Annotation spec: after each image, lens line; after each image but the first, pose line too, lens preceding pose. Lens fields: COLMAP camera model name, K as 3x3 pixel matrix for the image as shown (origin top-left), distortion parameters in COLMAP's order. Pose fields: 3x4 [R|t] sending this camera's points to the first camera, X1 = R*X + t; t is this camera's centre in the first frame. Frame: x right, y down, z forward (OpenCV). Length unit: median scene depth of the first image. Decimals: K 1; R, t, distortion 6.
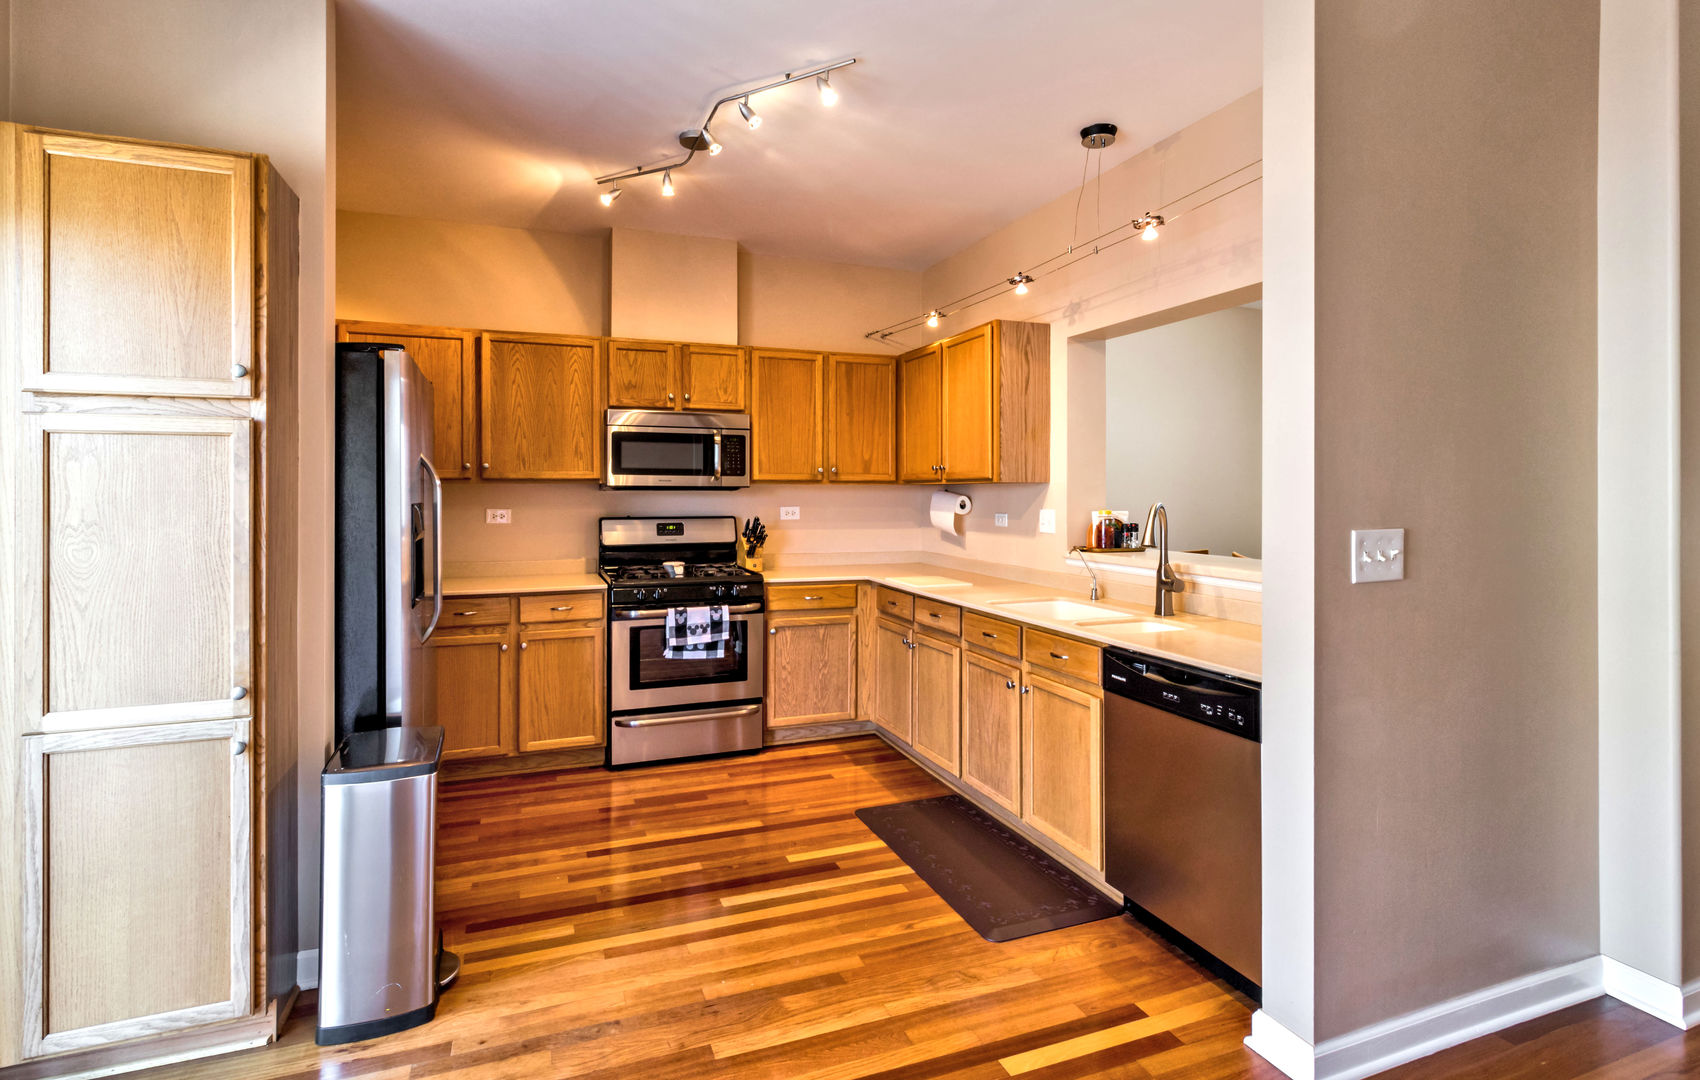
lens RADIAL K [[831.6, 0, 843.5], [0, 831.6, 489.5], [0, 0, 1]] dist [-0.004140, -0.000041]
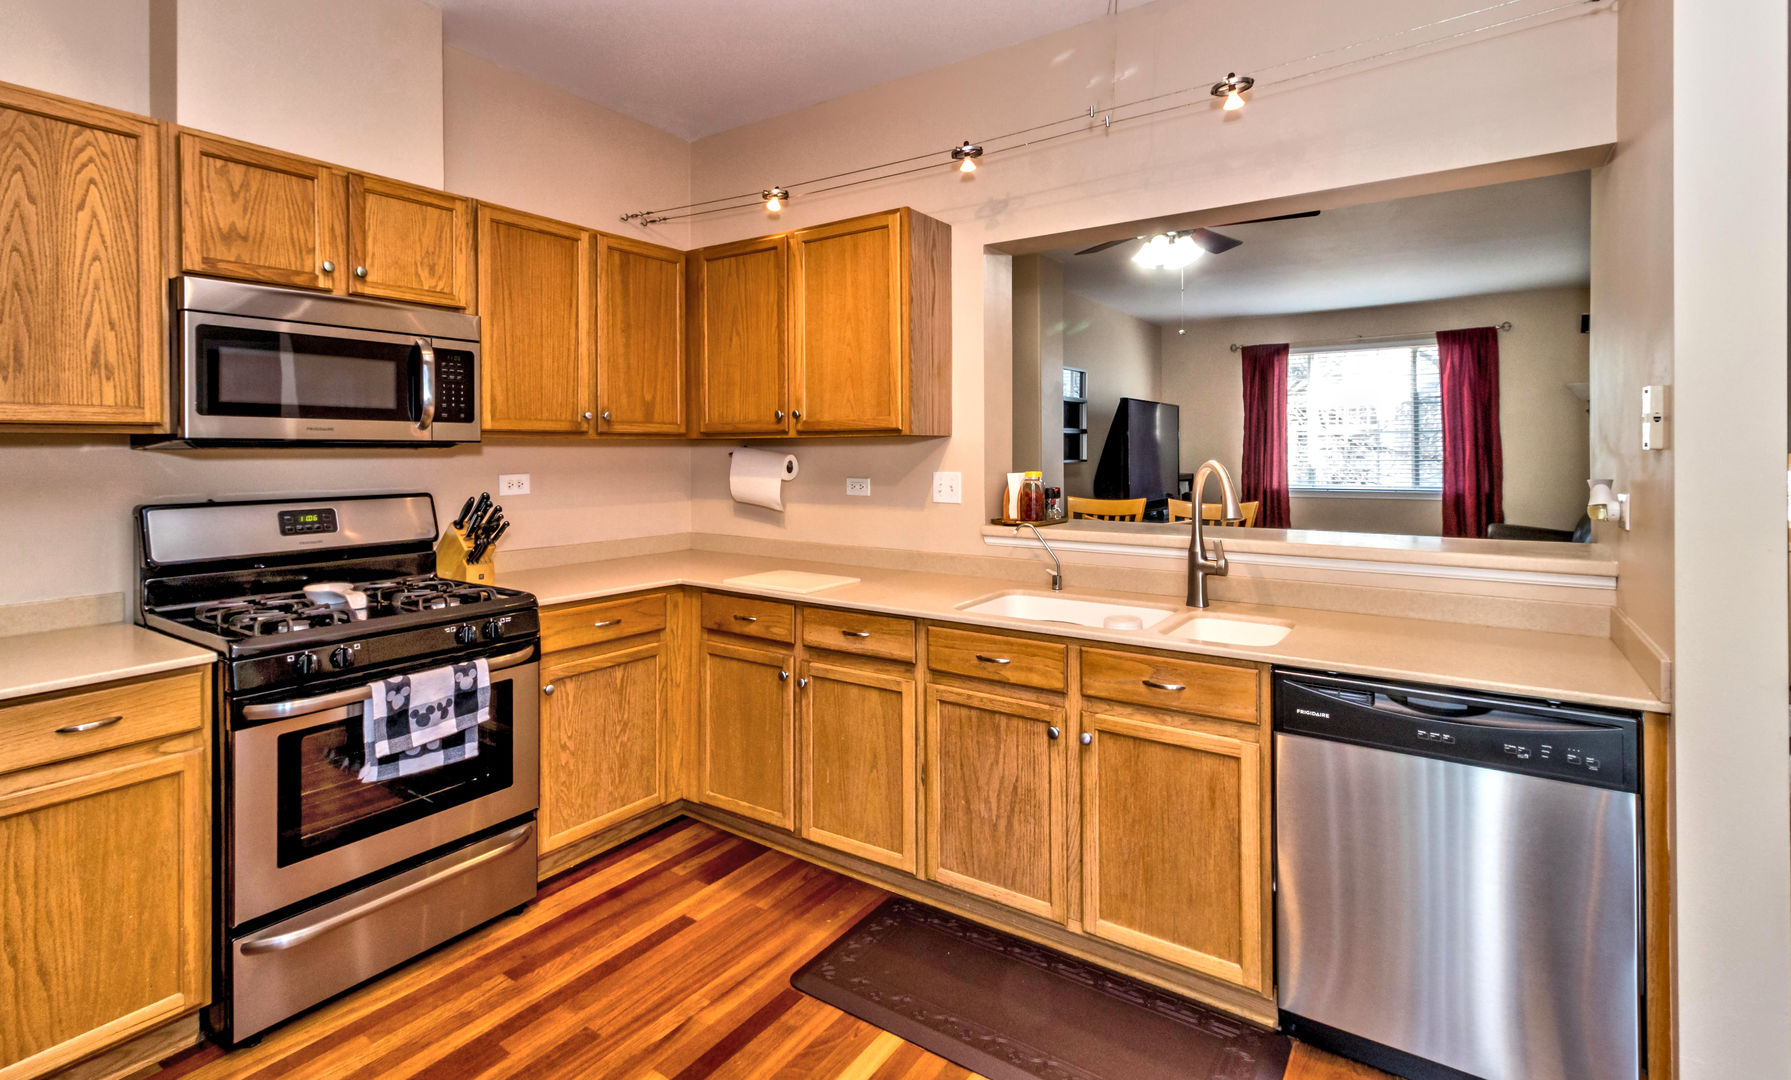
lens RADIAL K [[854.0, 0, 877.6], [0, 854.0, 452.2], [0, 0, 1]] dist [0.004865, -0.000187]
pose [[0.828120, -0.005408, 0.560525, -0.236572], [0.002426, 0.999979, 0.006064, 0.001300], [-0.560545, -0.003662, 0.828116, 0.387299]]
